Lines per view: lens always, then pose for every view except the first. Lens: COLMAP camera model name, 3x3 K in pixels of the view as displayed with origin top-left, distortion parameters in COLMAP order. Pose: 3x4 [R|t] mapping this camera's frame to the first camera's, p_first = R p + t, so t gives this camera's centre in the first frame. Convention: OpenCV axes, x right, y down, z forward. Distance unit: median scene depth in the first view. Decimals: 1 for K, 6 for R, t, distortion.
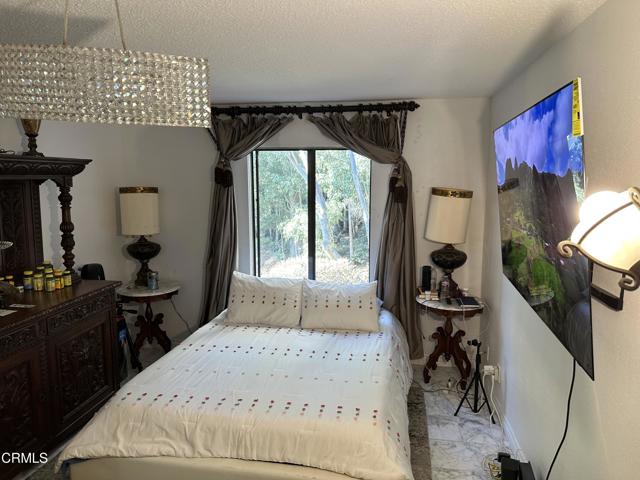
lens RADIAL K [[440.0, 0, 323.3], [0, 440.0, 232.6], [0, 0, 1]] dist [0.004662, 0.003144]
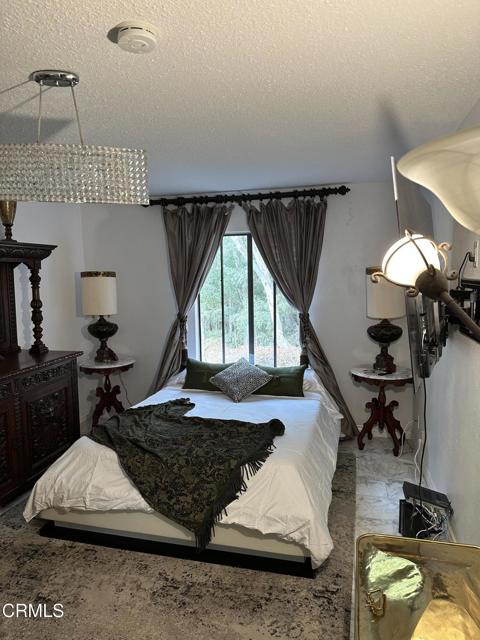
lens RADIAL K [[444.0, 0, 240.0], [0, 444.0, 320.0], [0, 0, 1]] dist [0.160409, -0.262960]
pose [[0.995079, -0.008490, -0.098717, 0.062999], [0.005912, 0.999635, -0.026378, 0.062775], [0.098905, 0.025665, 0.994766, -0.122804]]
